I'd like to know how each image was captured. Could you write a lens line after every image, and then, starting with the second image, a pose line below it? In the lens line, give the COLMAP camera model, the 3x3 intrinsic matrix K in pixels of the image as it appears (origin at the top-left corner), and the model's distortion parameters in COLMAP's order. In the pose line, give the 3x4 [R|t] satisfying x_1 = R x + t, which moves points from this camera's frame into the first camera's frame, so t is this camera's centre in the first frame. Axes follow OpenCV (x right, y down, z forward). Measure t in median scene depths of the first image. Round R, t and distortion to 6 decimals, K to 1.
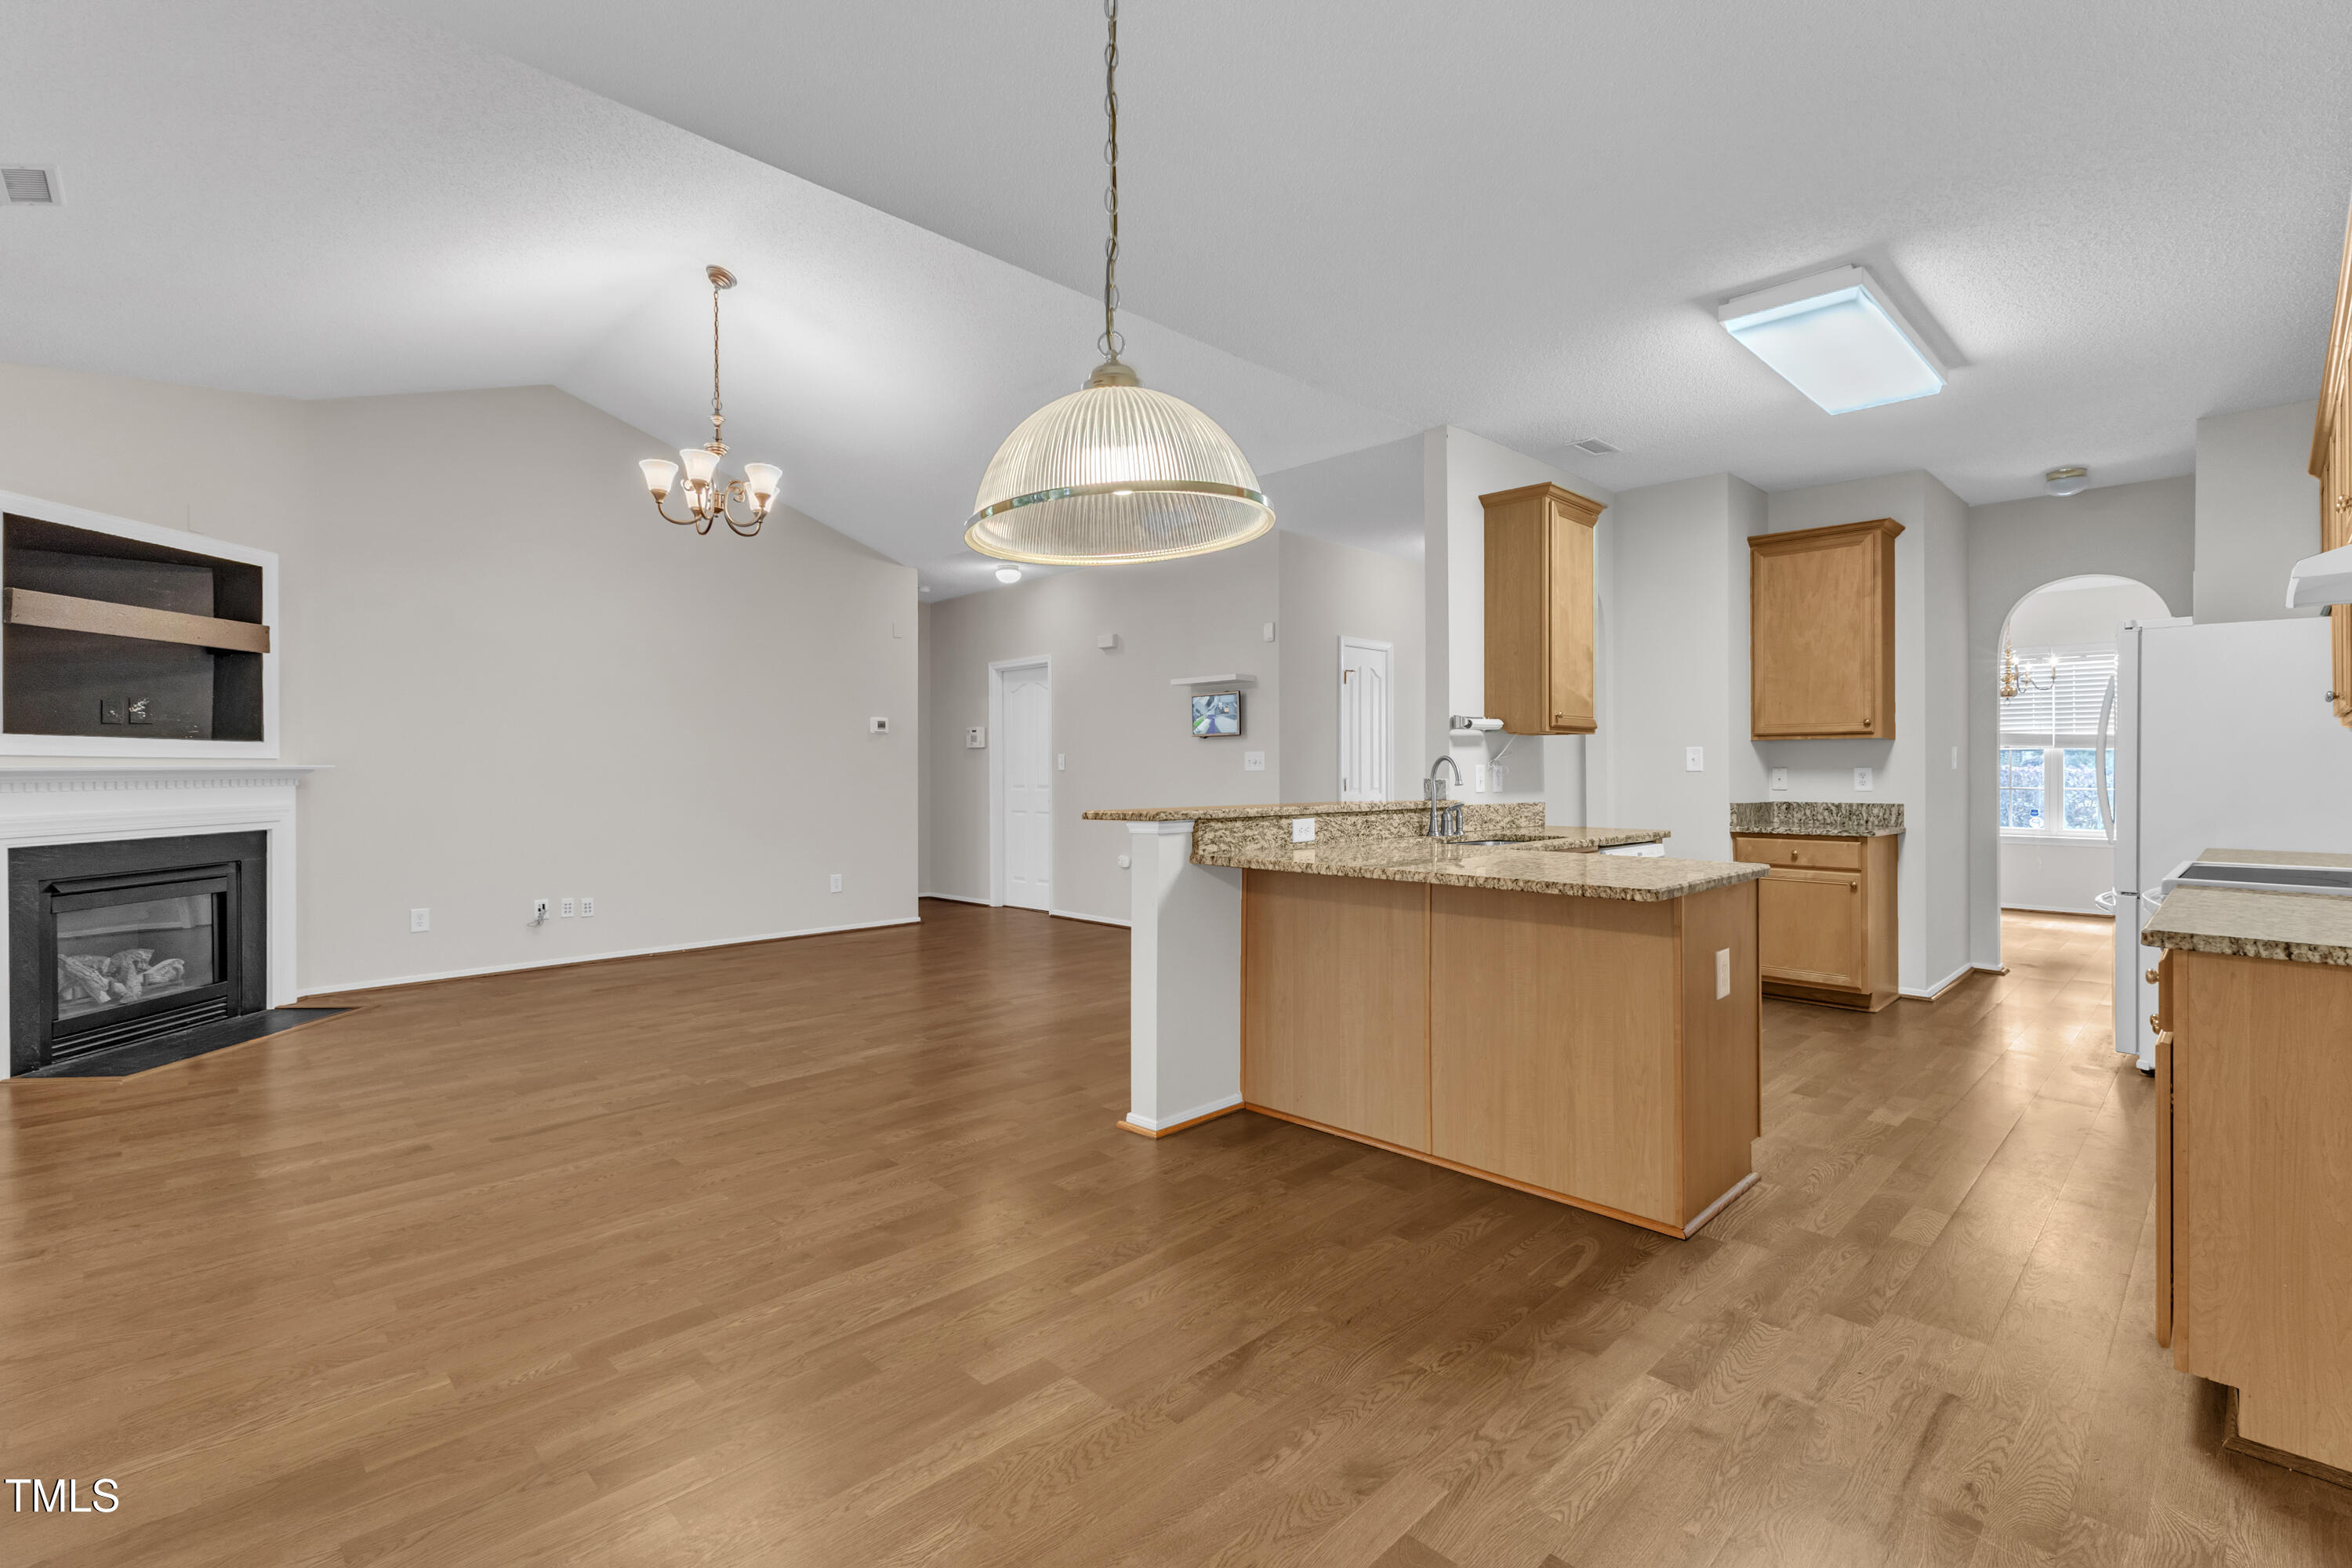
lens RADIAL K [[1062.3, 0, 1167.8], [0, 1062.3, 775.4], [0, 0, 1]] dist [0.013738, -0.000185]
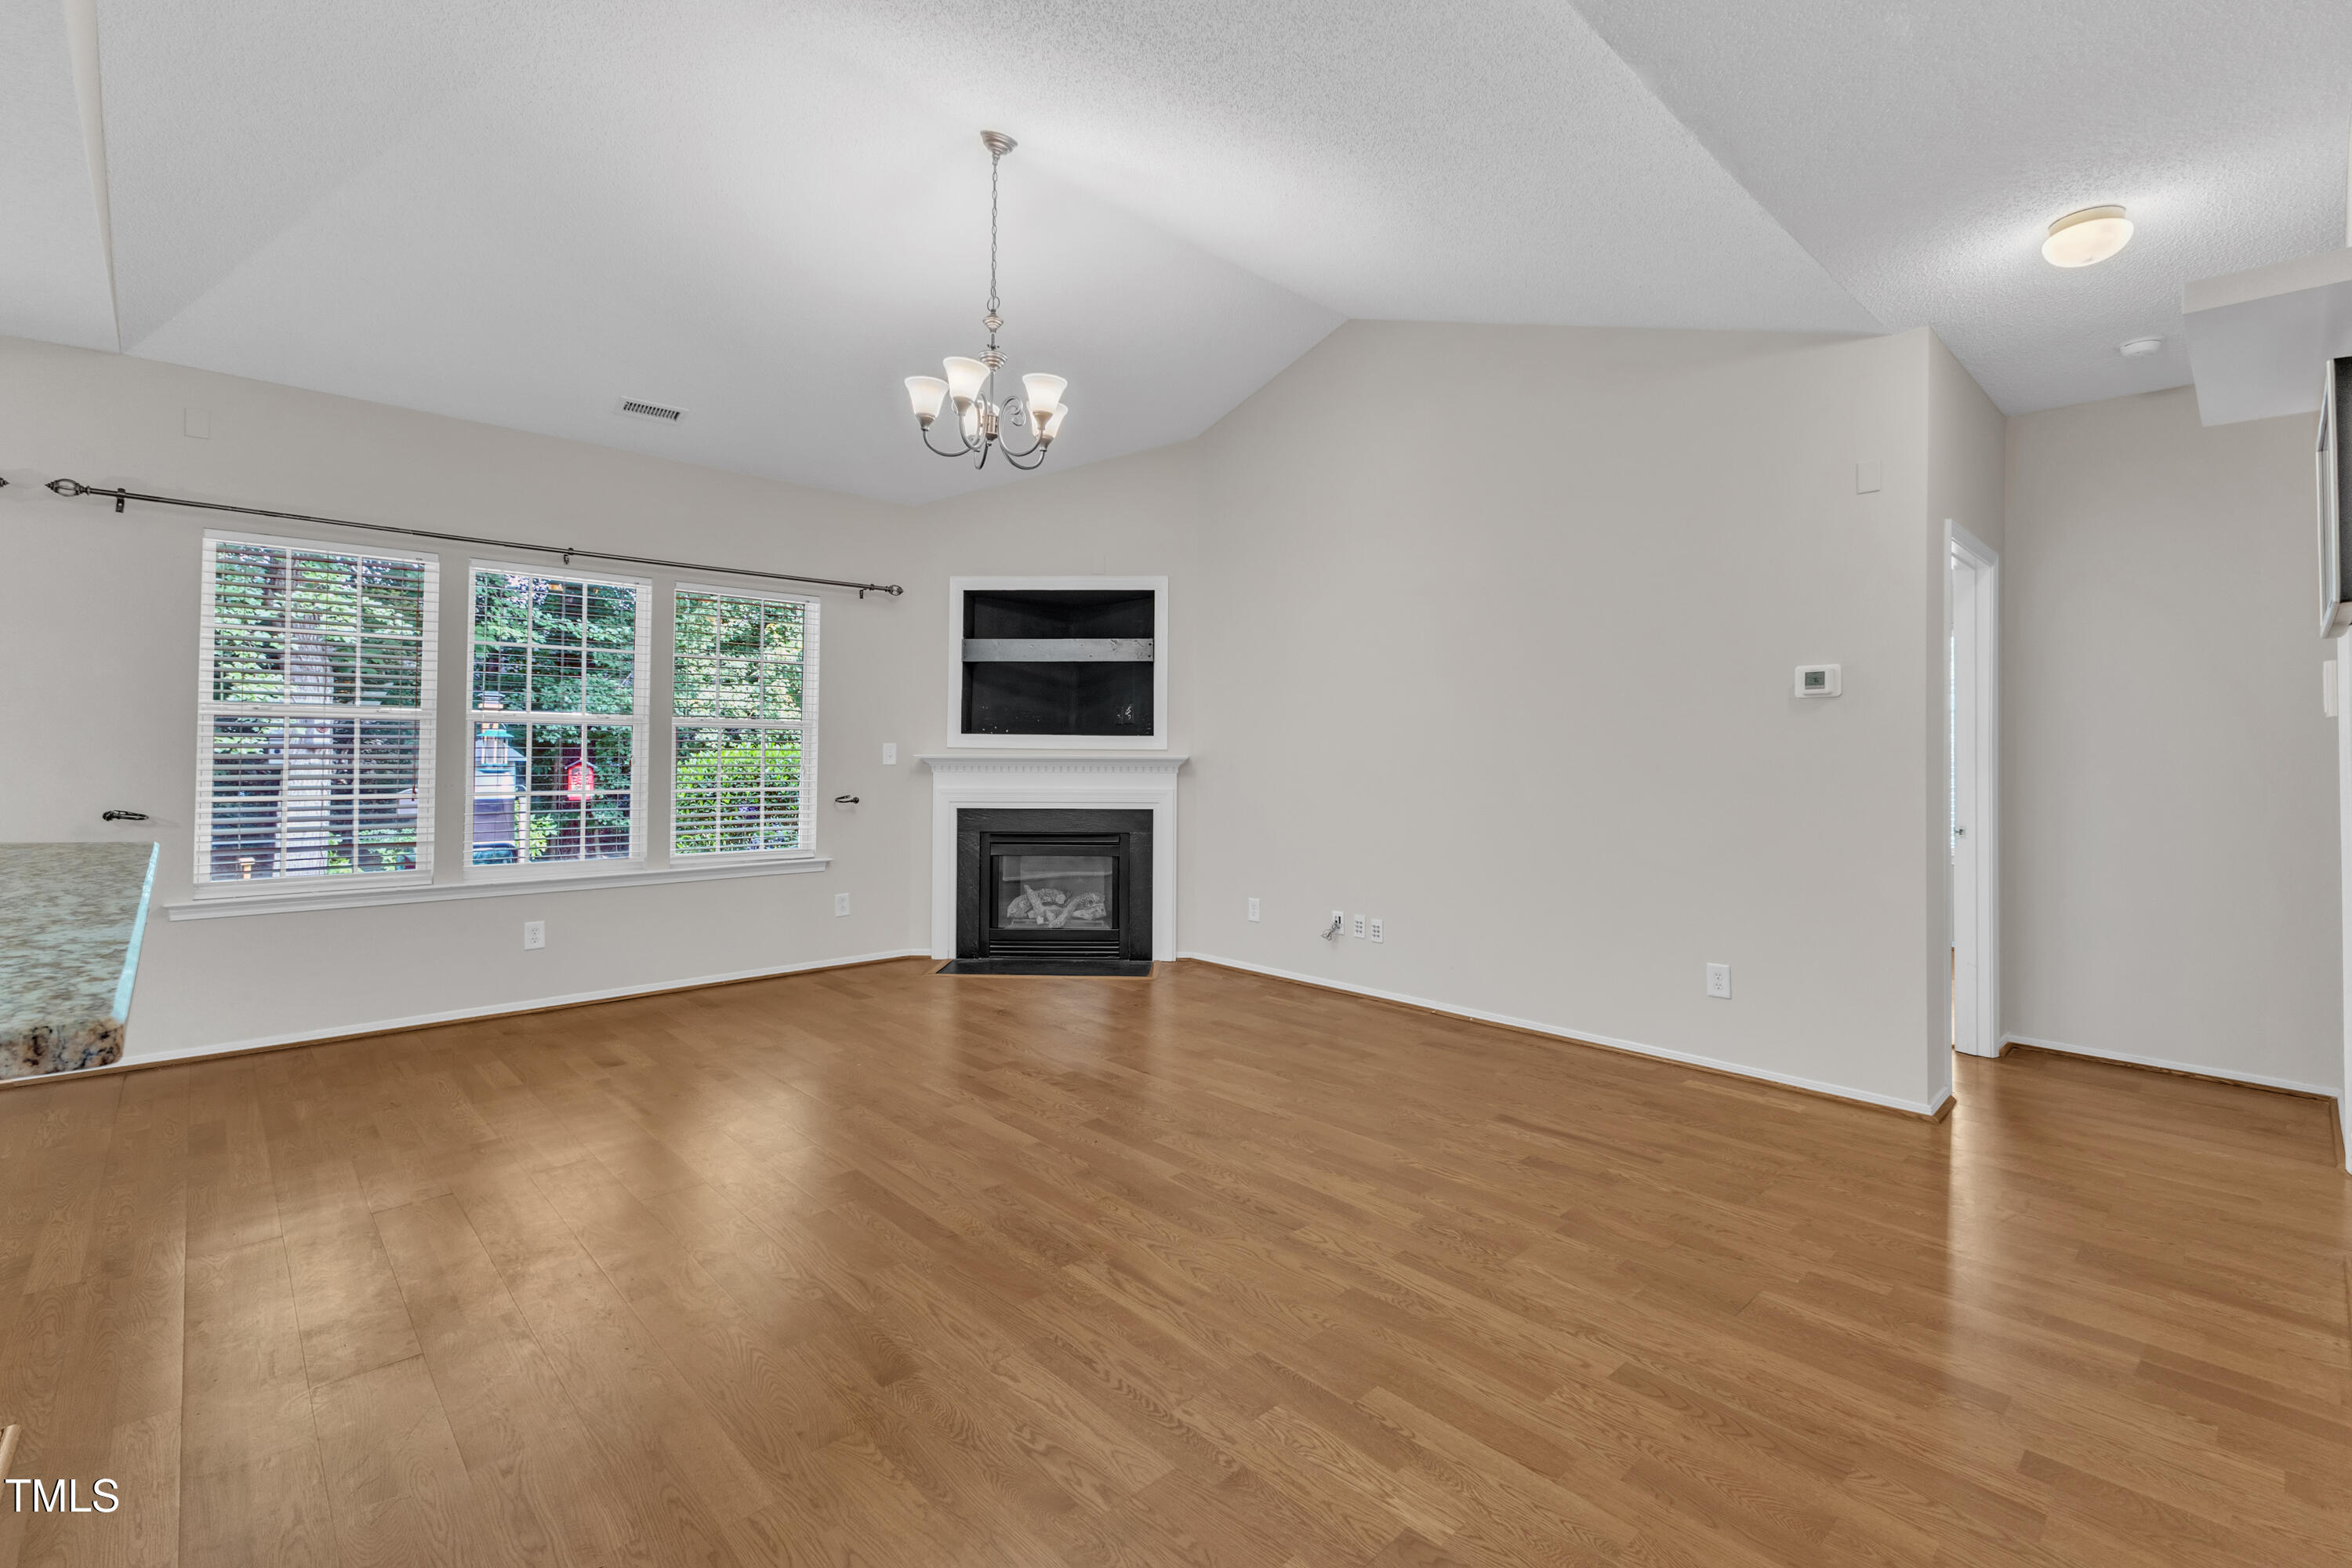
lens RADIAL K [[1037.2, 0, 1174.9], [0, 1037.2, 744.8], [0, 0, 1]] dist [0.014385, -0.000030]
pose [[-0.021404, -0.004881, -0.999759, 0.310216], [-0.014019, 0.999891, -0.004581, -0.016176], [0.999673, 0.013917, -0.021470, 1.033020]]
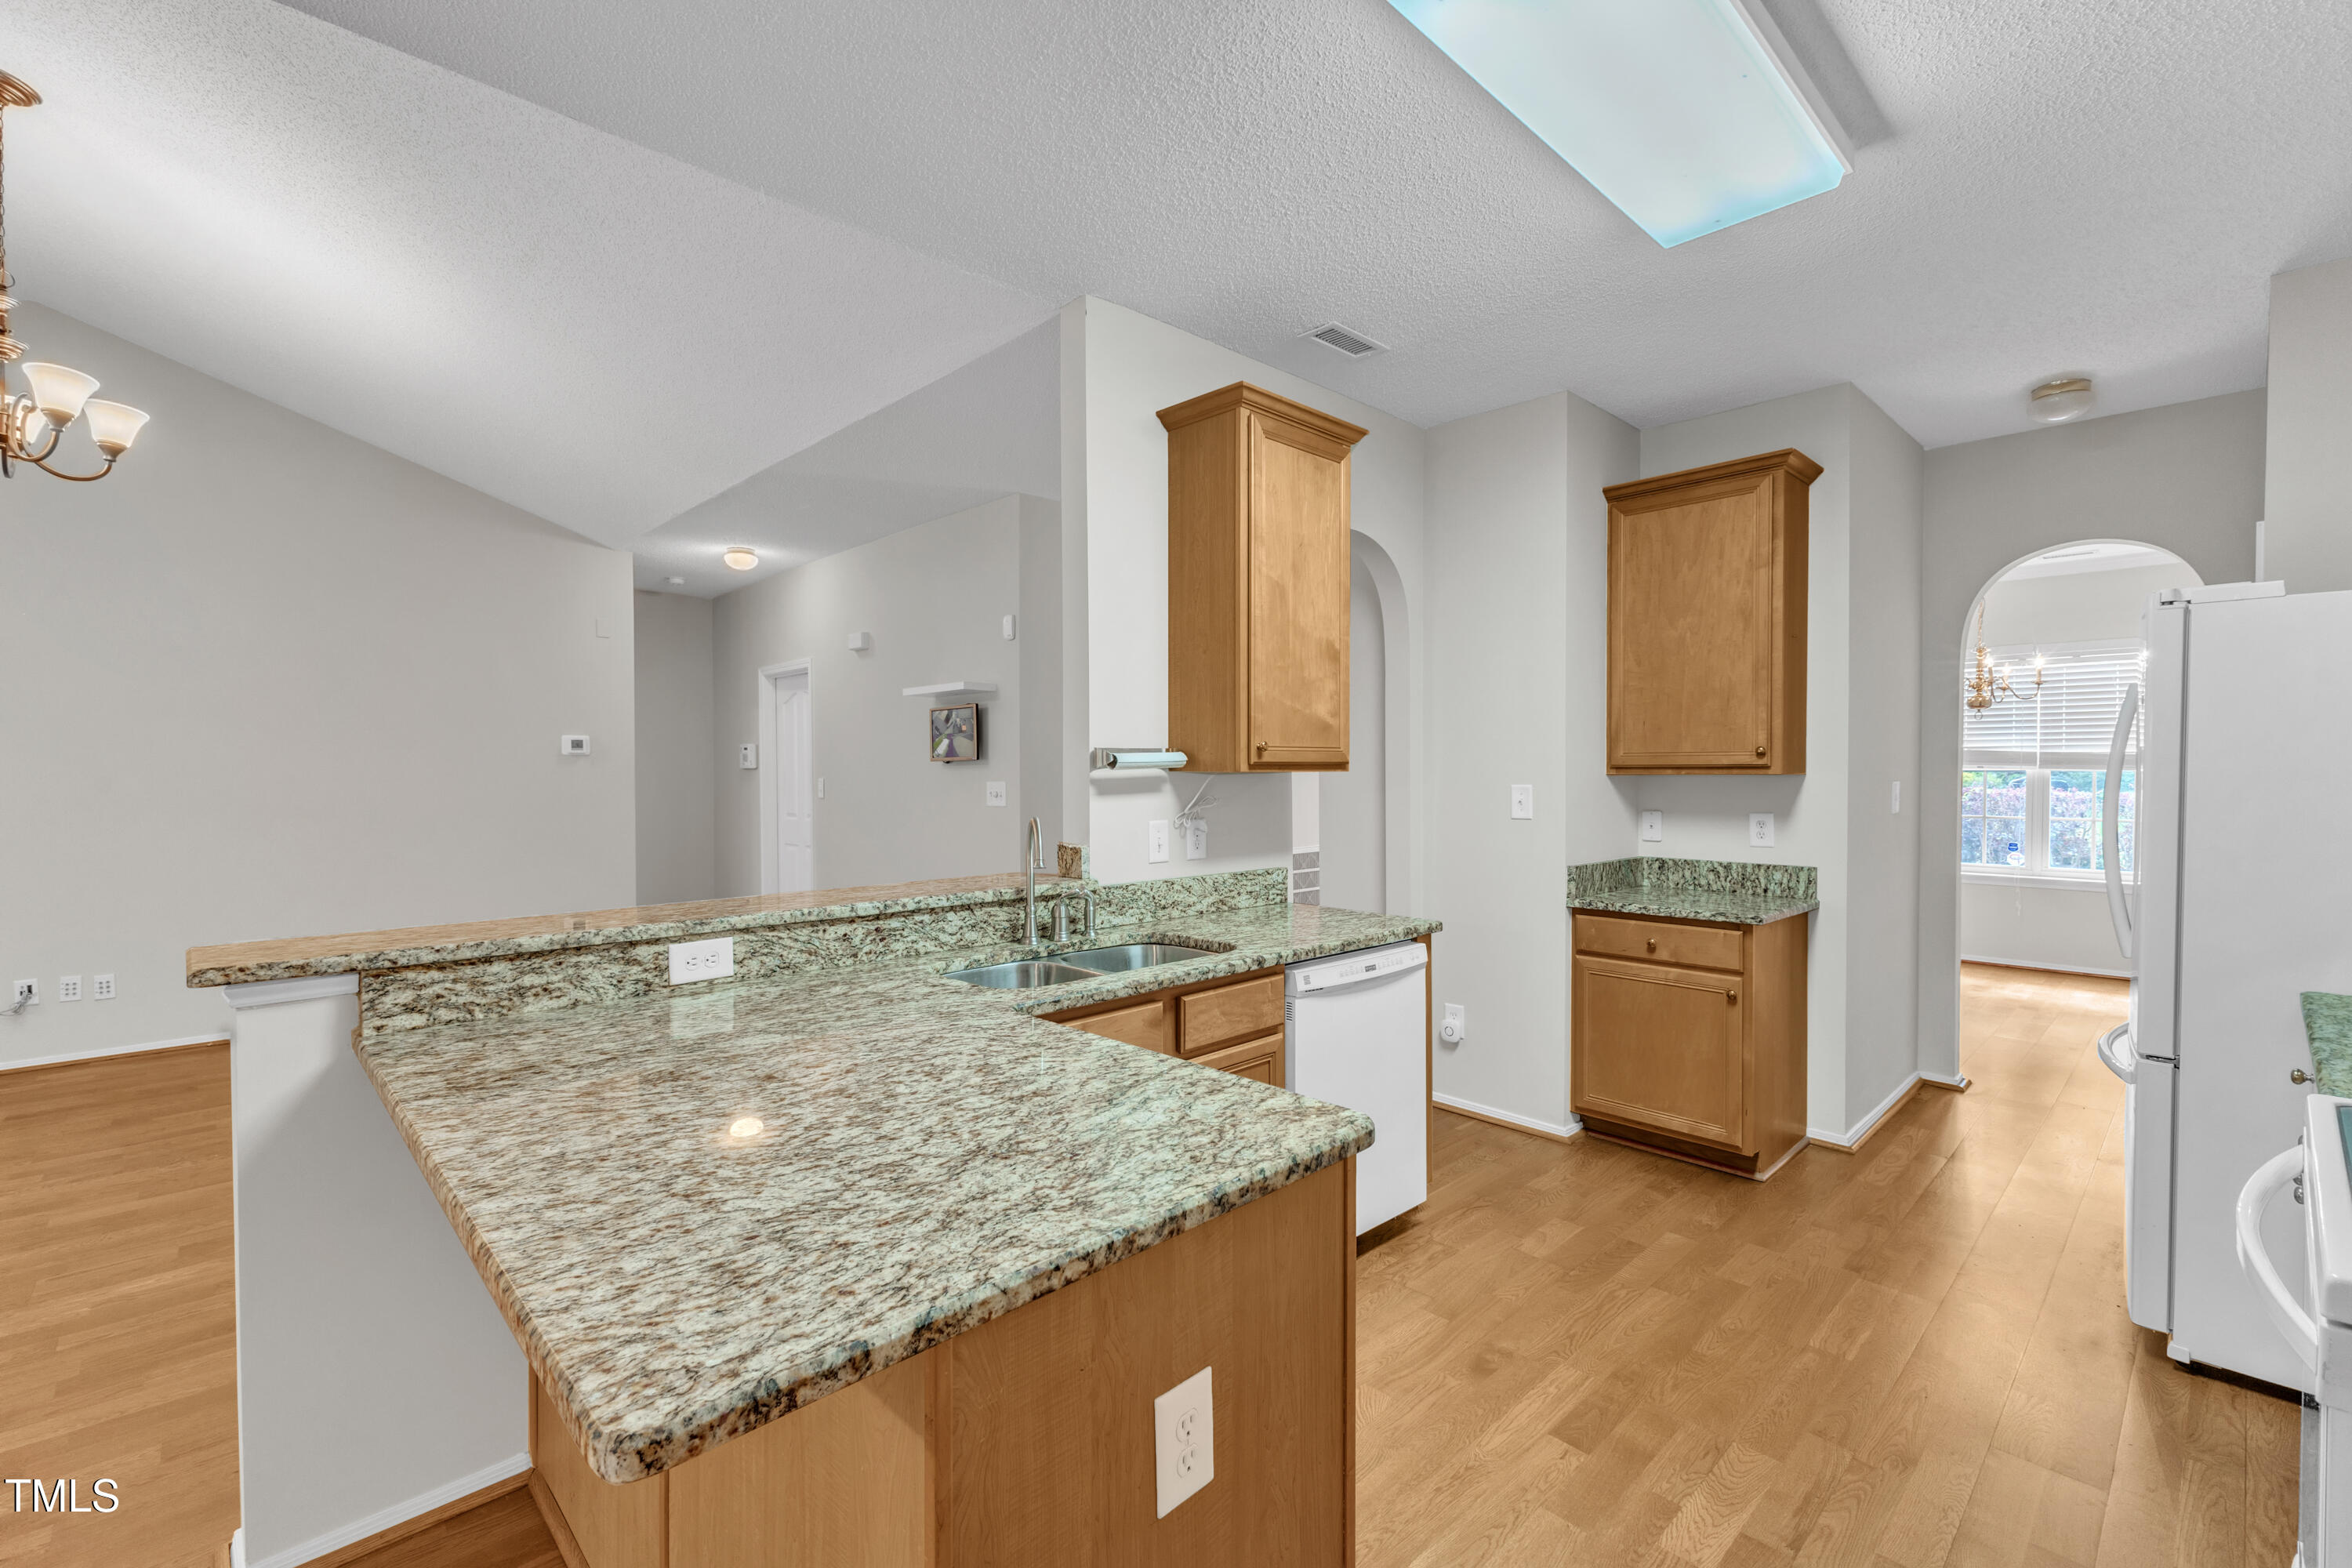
lens RADIAL K [[1009.9, 0, 1166.1], [0, 1009.9, 793.9], [0, 0, 1]] dist [0.013161, 0.000043]
pose [[0.999836, -0.000627, -0.018103, 0.280002], [0.000965, 0.999824, 0.018713, -0.034529], [0.018088, -0.018727, 0.999661, 0.335463]]
